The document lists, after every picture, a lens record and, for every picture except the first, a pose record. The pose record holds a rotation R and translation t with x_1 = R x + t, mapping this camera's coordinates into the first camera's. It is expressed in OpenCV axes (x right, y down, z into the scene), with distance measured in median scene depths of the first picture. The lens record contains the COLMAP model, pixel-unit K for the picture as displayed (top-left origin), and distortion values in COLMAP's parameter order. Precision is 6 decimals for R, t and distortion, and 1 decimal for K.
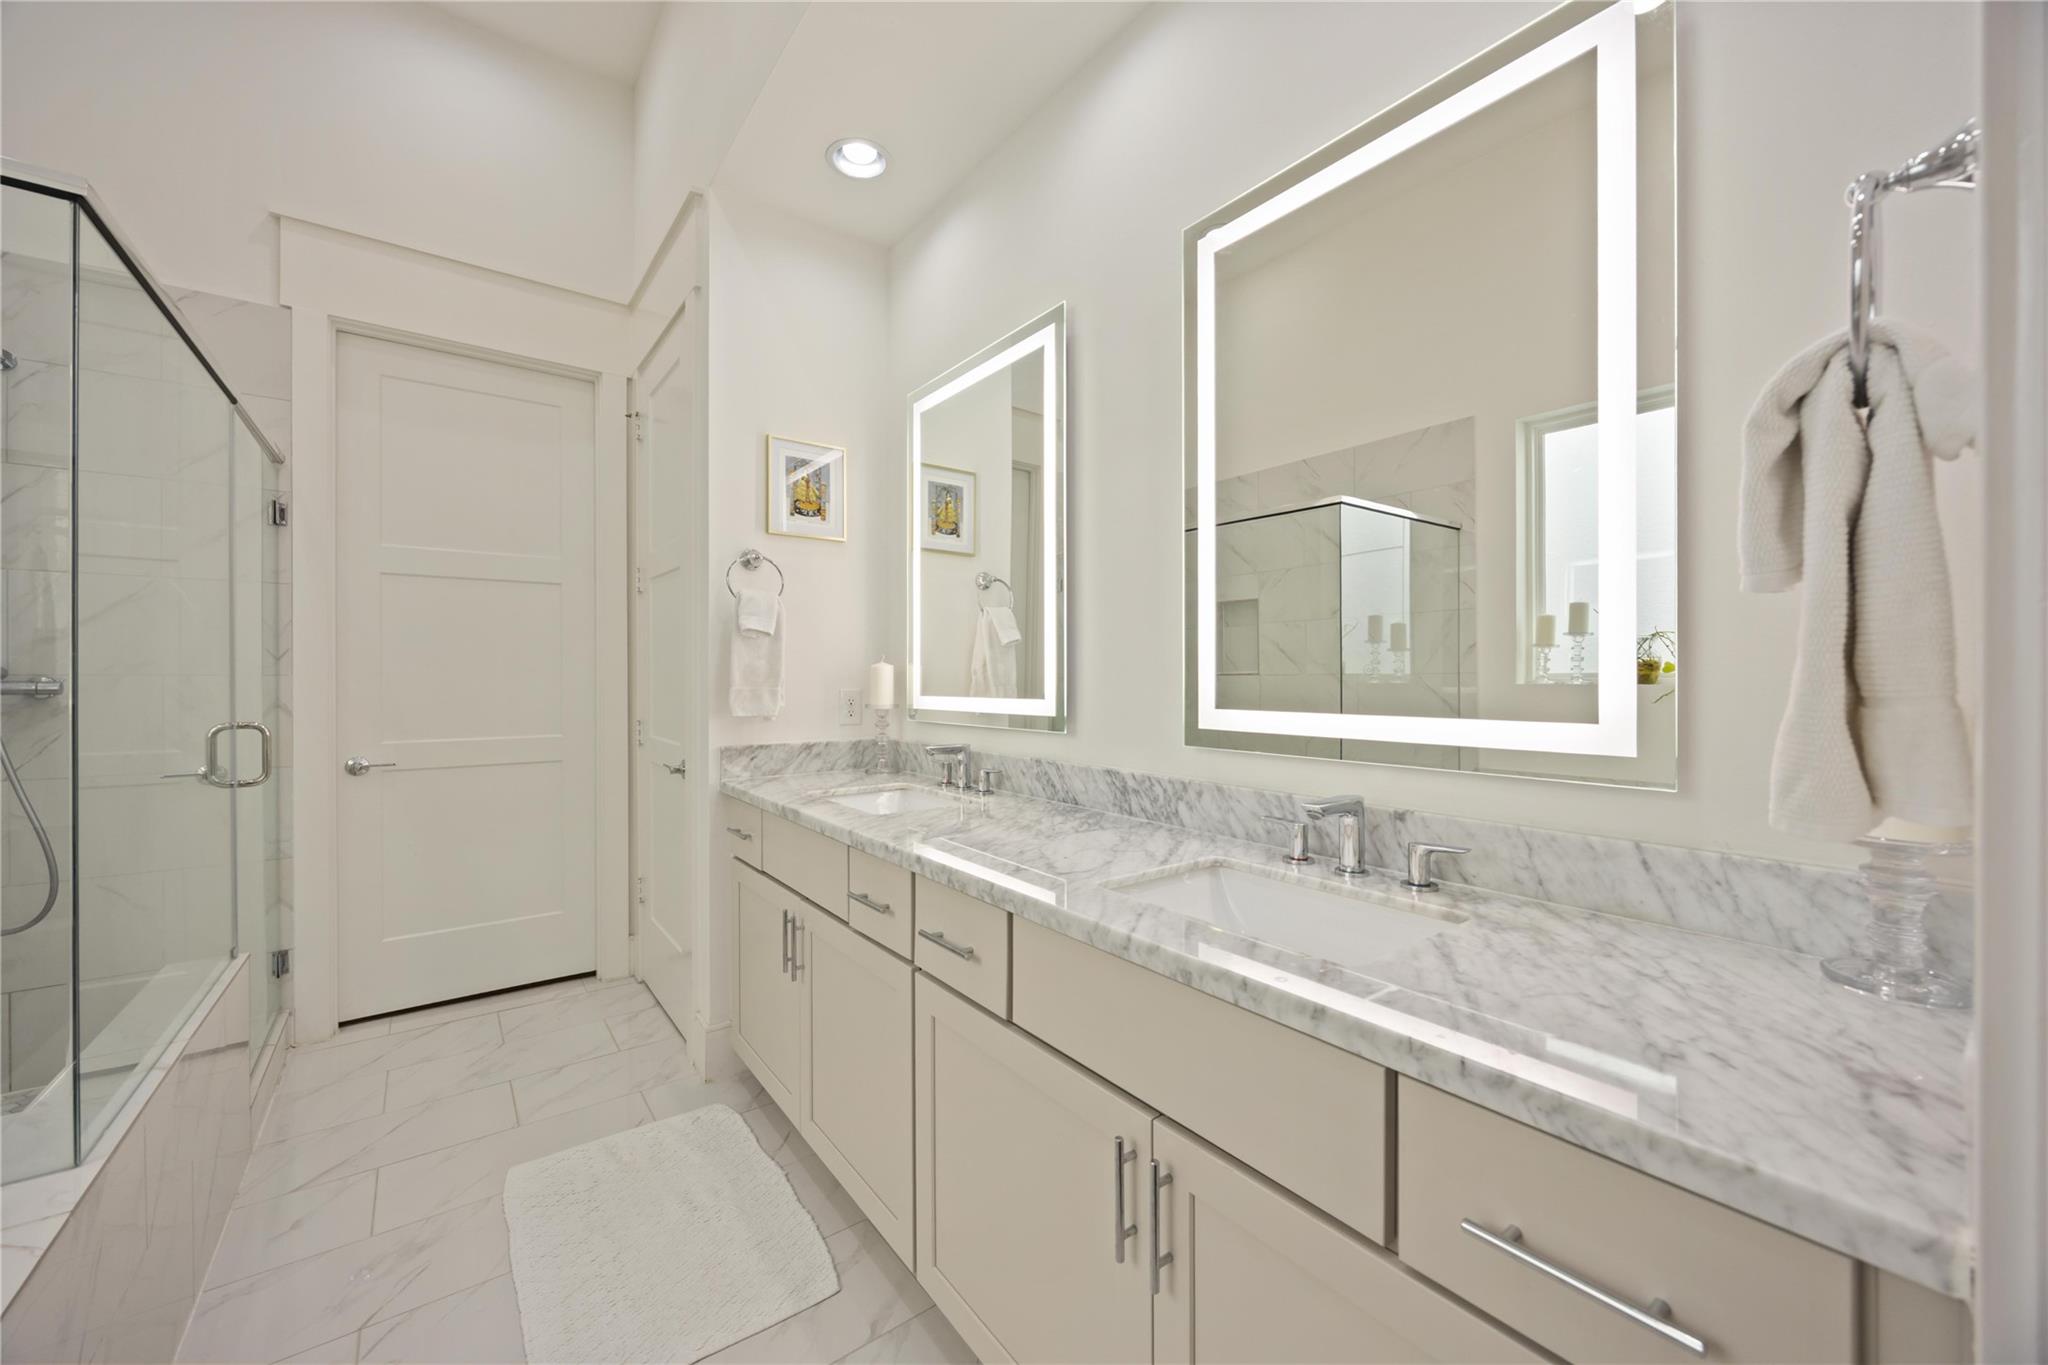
lens RADIAL K [[776.8, 0, 1025.2], [0, 776.8, 679.2], [0, 0, 1]] dist [-0.001628, -0.000736]
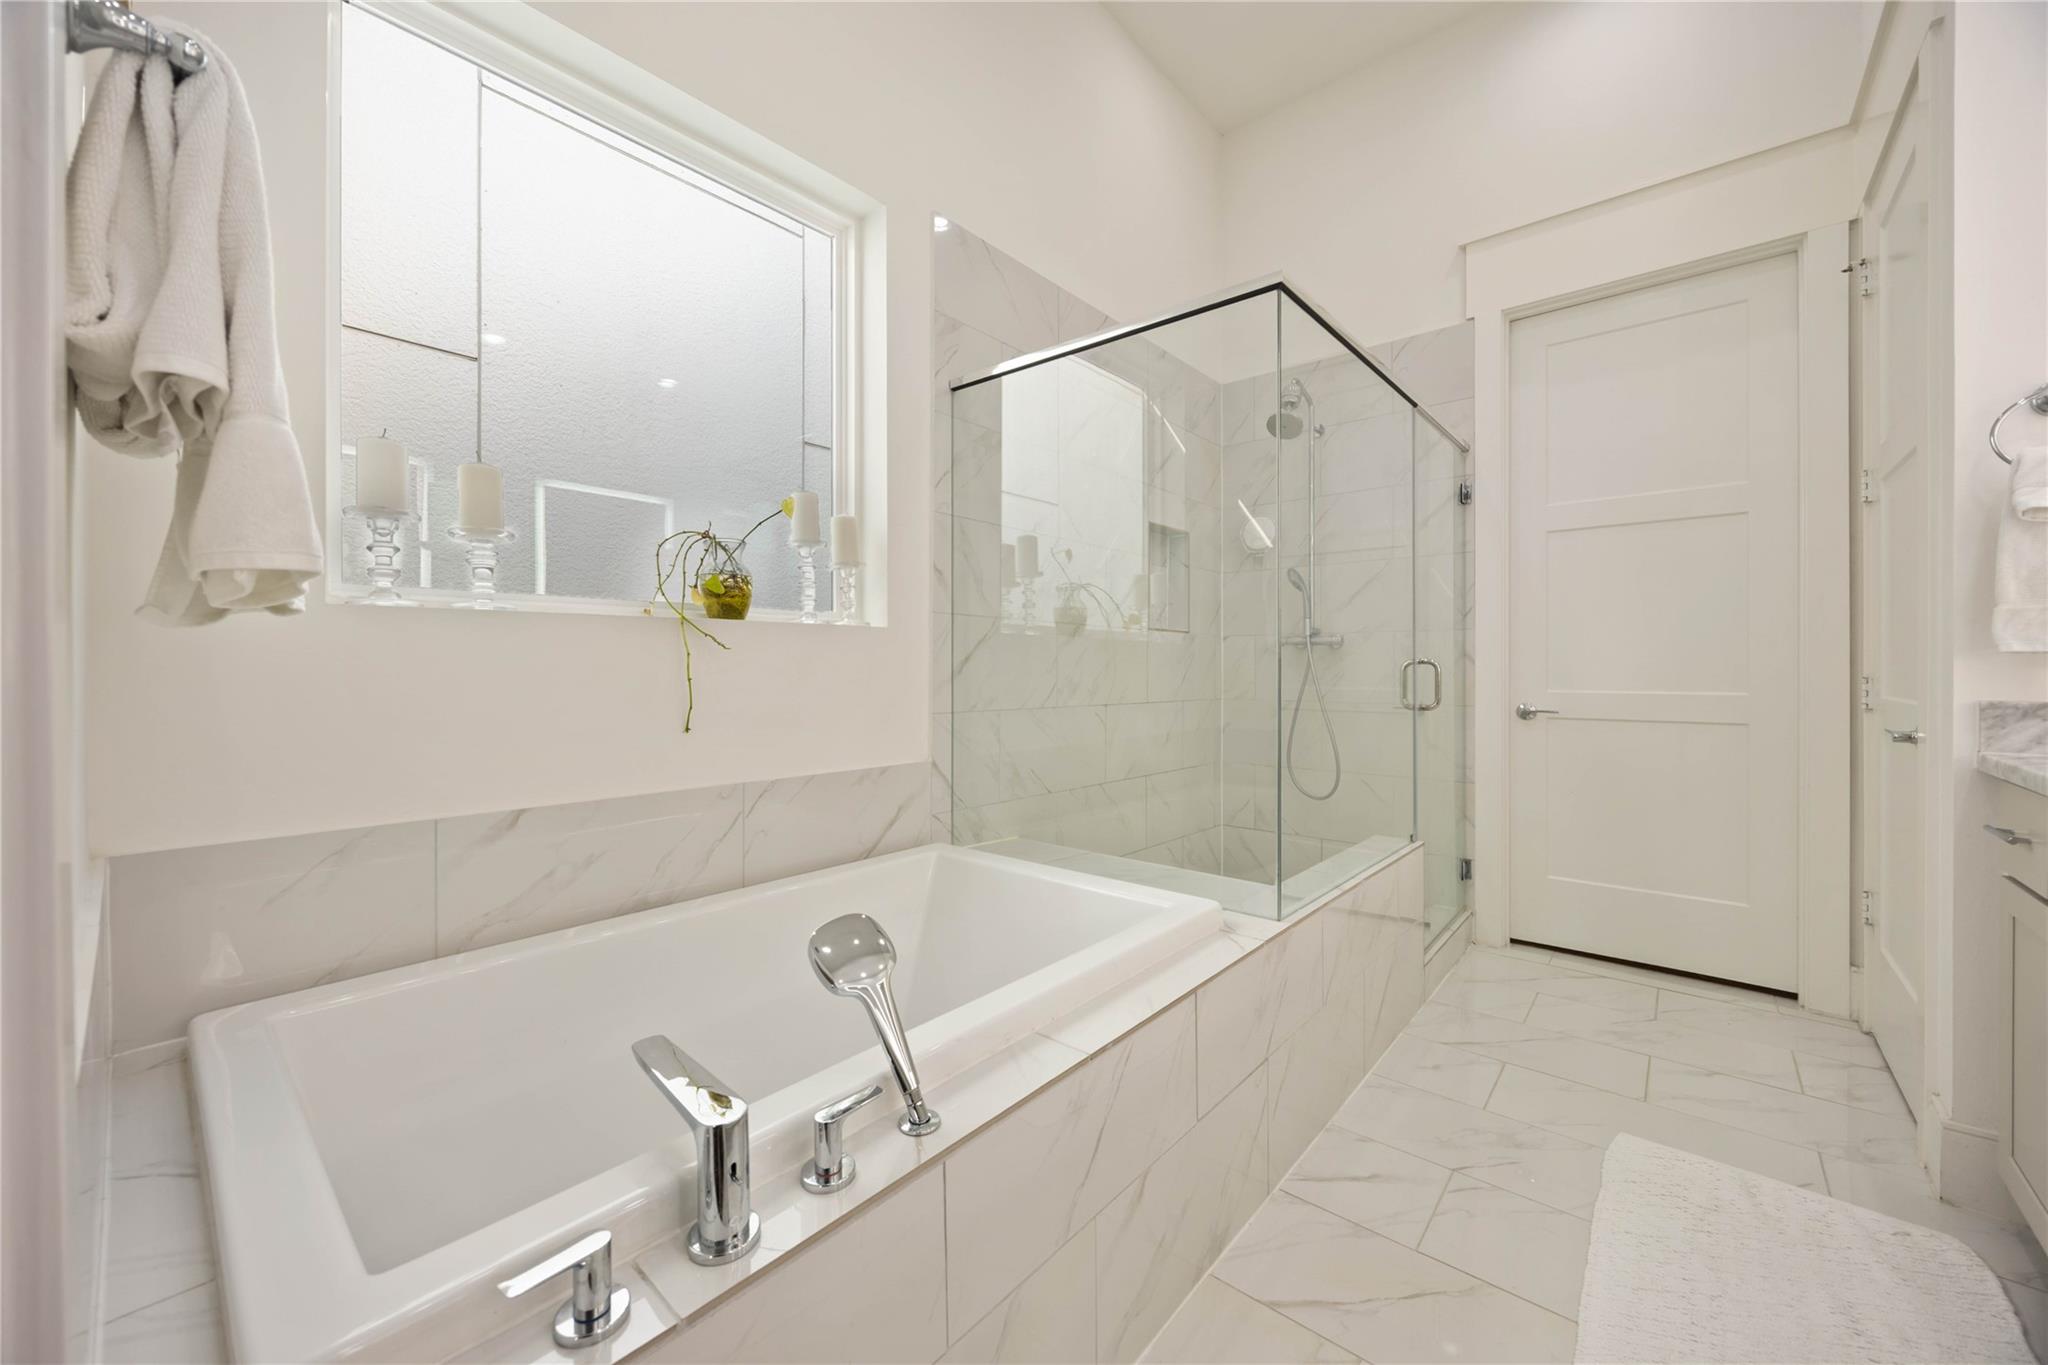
lens RADIAL K [[776.8, 0, 1023.0], [0, 776.8, 675.4], [0, 0, 1]] dist [-0.001628, -0.000736]
pose [[0.202874, 0.004498, -0.979195, 0.075745], [-0.000419, 0.999990, 0.004507, 0.061291], [0.979205, -0.000504, 0.202874, 0.085450]]
